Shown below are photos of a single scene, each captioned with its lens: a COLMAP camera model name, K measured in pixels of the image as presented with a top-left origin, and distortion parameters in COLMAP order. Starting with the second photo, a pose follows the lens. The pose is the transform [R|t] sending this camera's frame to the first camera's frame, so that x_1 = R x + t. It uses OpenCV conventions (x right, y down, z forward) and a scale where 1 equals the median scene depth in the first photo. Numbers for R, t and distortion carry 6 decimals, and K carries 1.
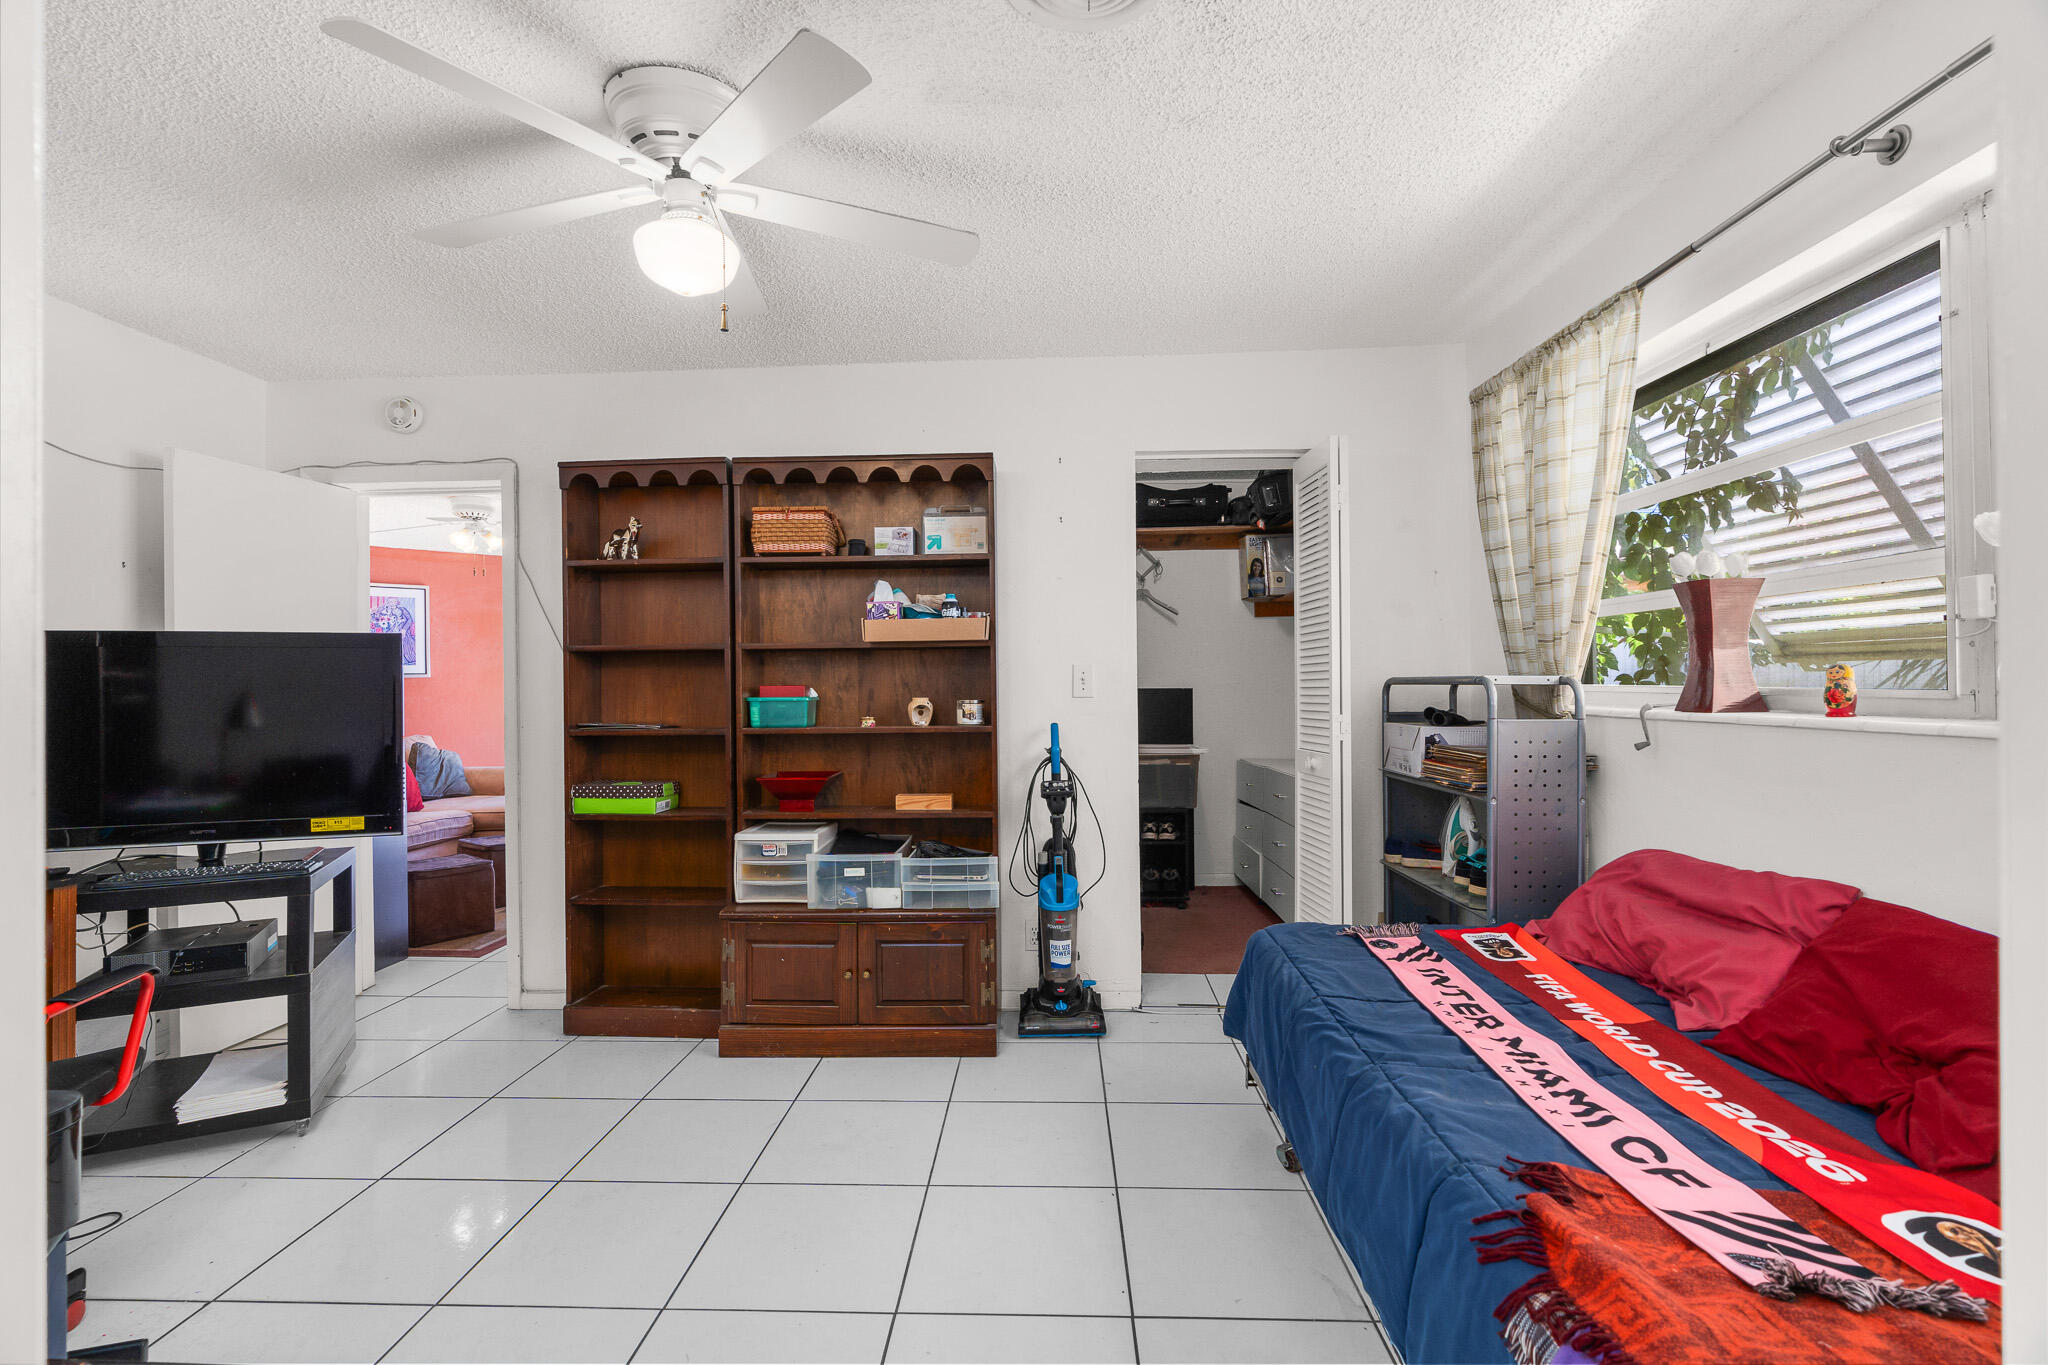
lens RADIAL K [[930.9, 0, 1020.1], [0, 930.9, 682.9], [0, 0, 1]] dist [-0.000964, -0.000033]
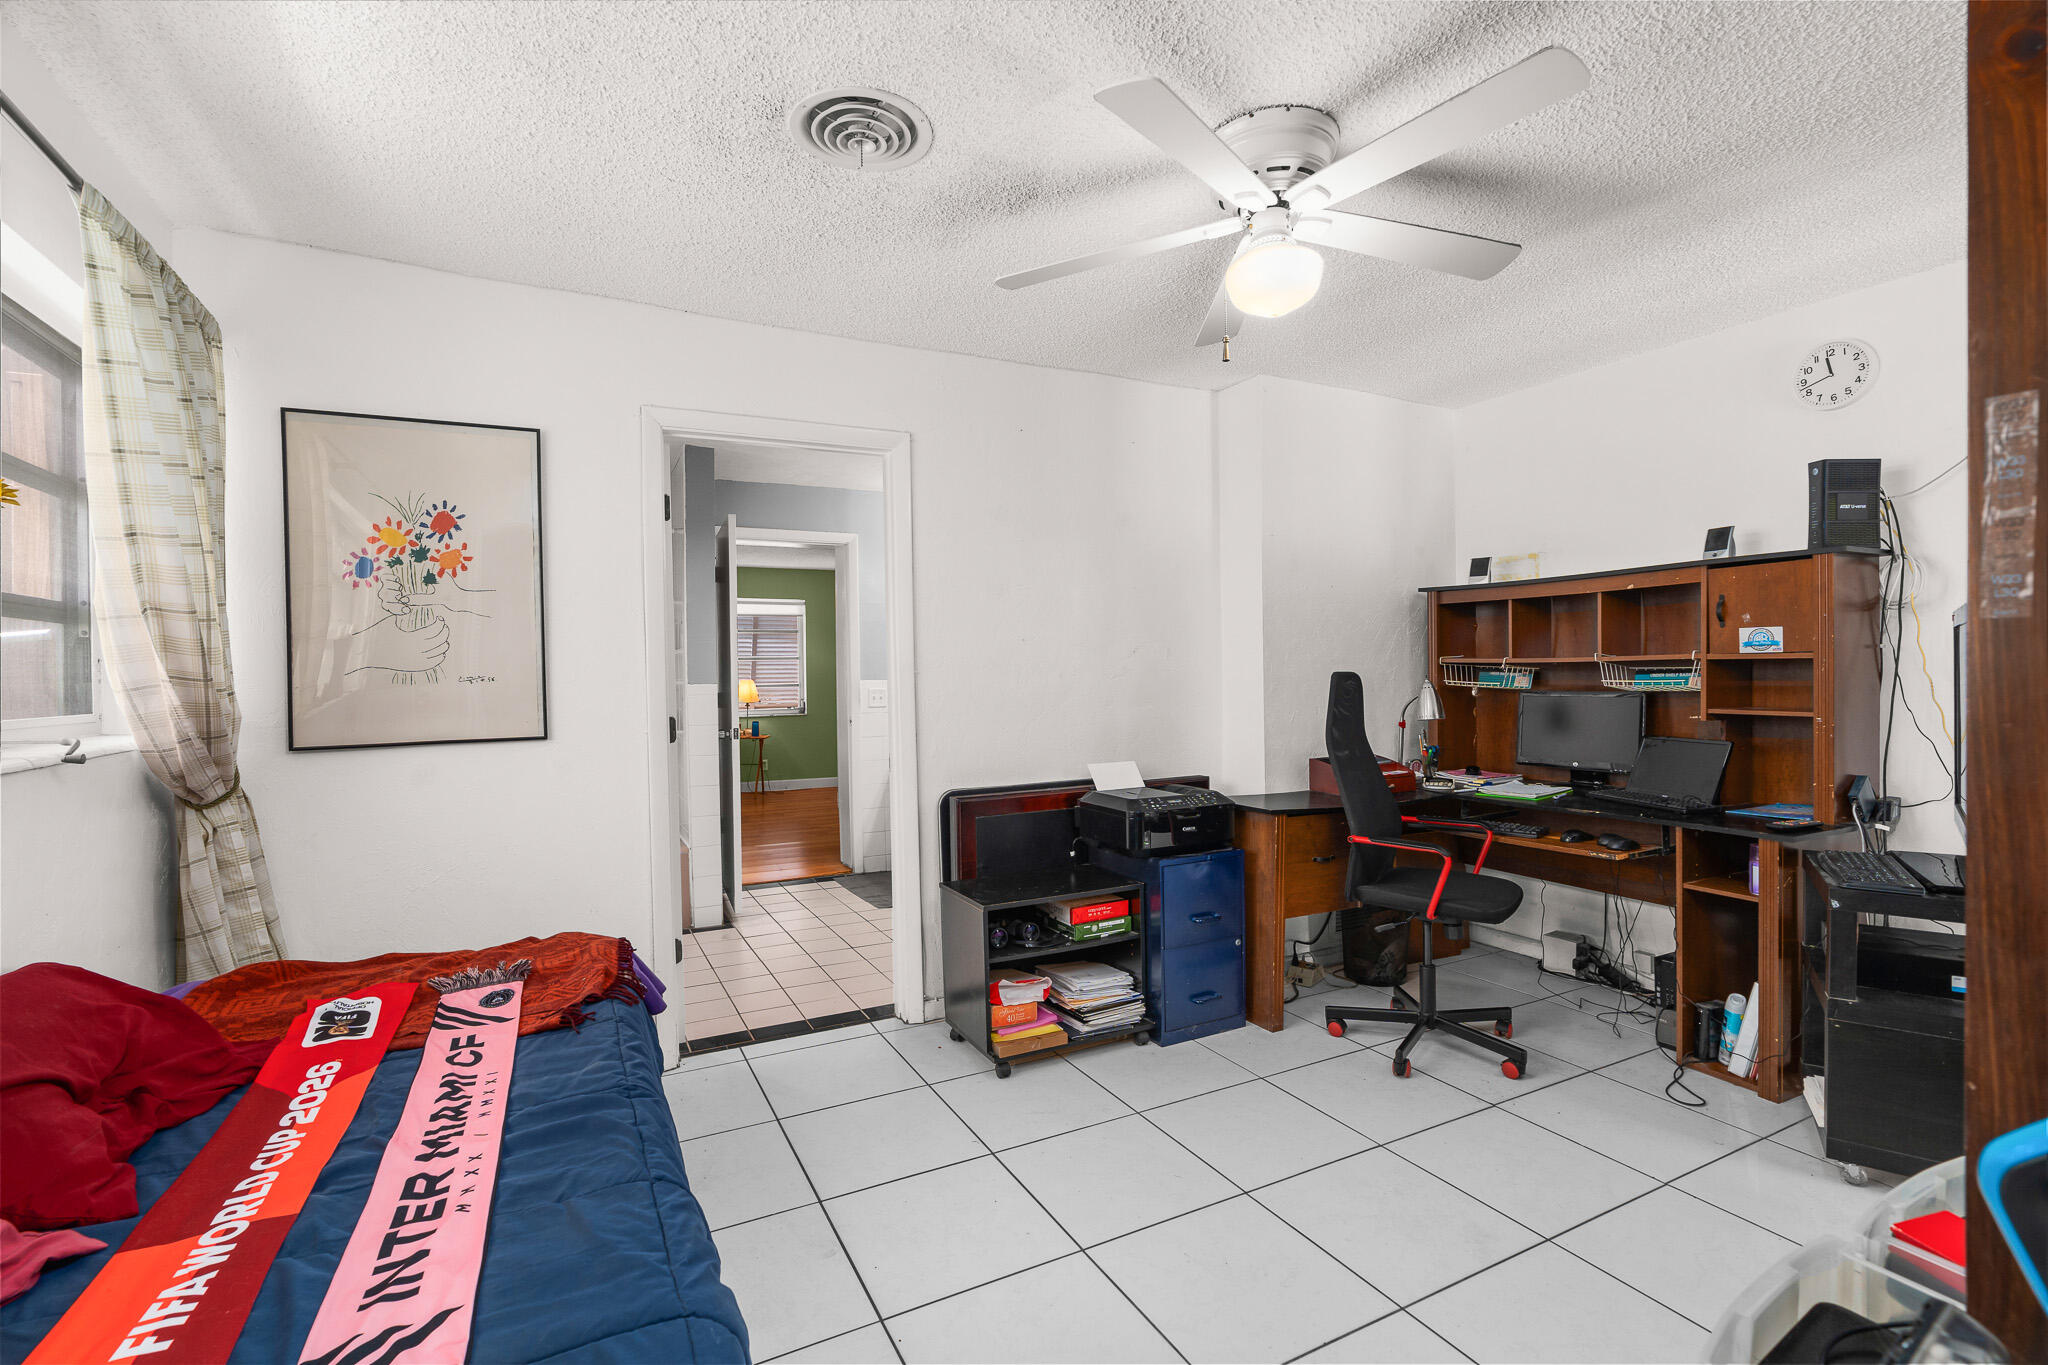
lens RADIAL K [[930.9, 0, 1031.3], [0, 930.9, 681.2], [0, 0, 1]] dist [-0.000964, -0.000033]
pose [[-0.869100, 0.027095, -0.493894, 0.388036], [0.024884, 0.999629, 0.011053, -0.019406], [0.494010, -0.002684, -0.869452, 1.644155]]
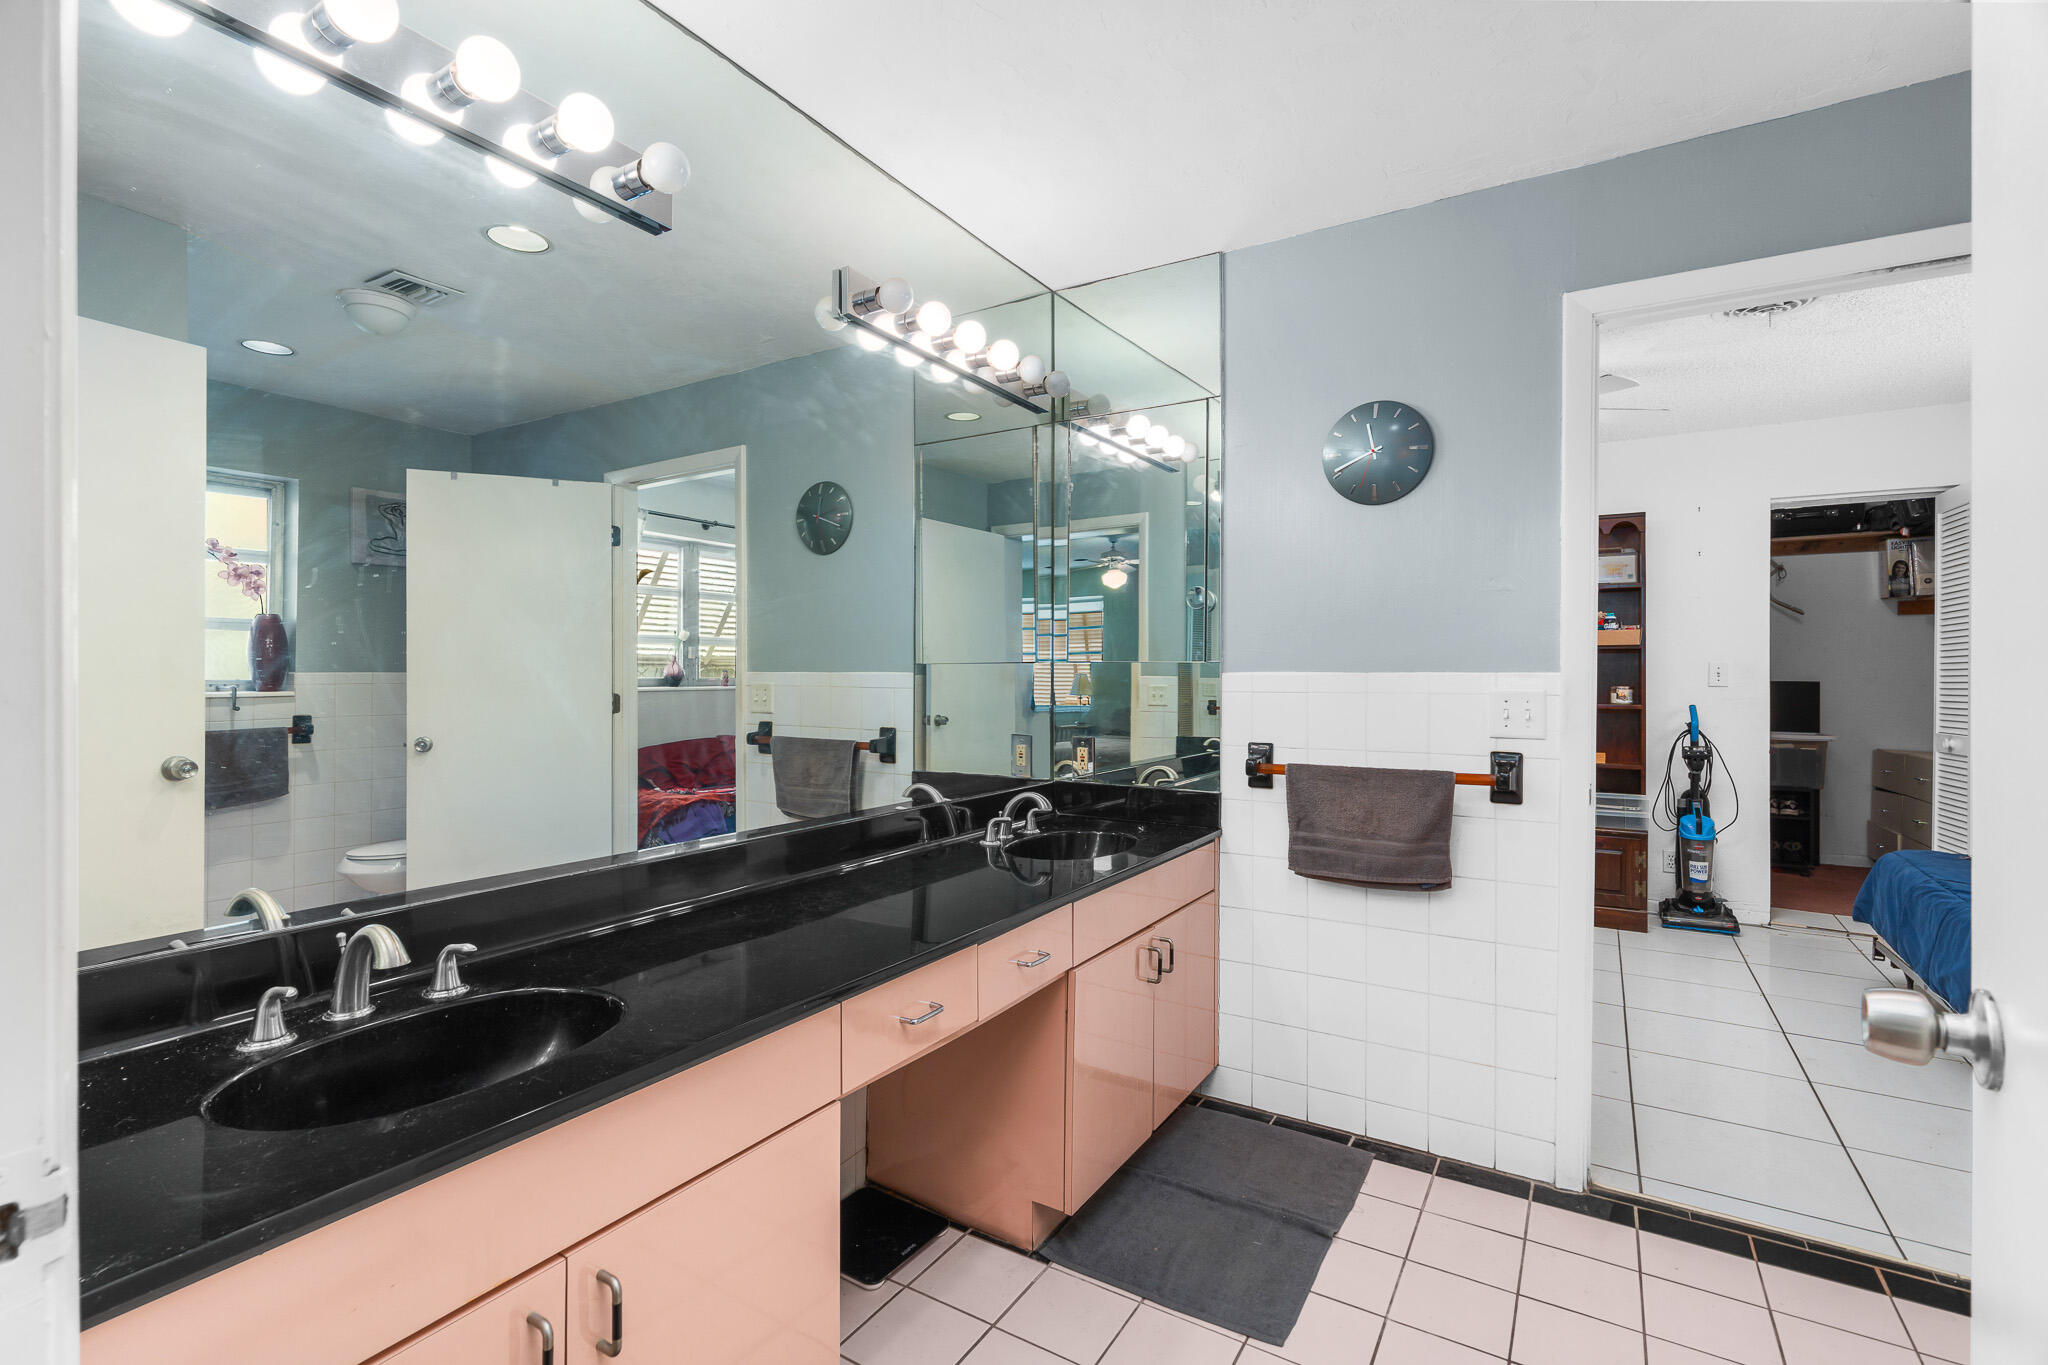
lens RADIAL K [[930.9, 0, 1028.2], [0, 930.9, 676.4], [0, 0, 1]] dist [-0.000964, -0.000033]
pose [[0.870826, 0.013060, -0.491418, -0.145871], [-0.011709, 0.999914, 0.005824, 0.005381], [0.491452, 0.000682, 0.870904, -0.678951]]
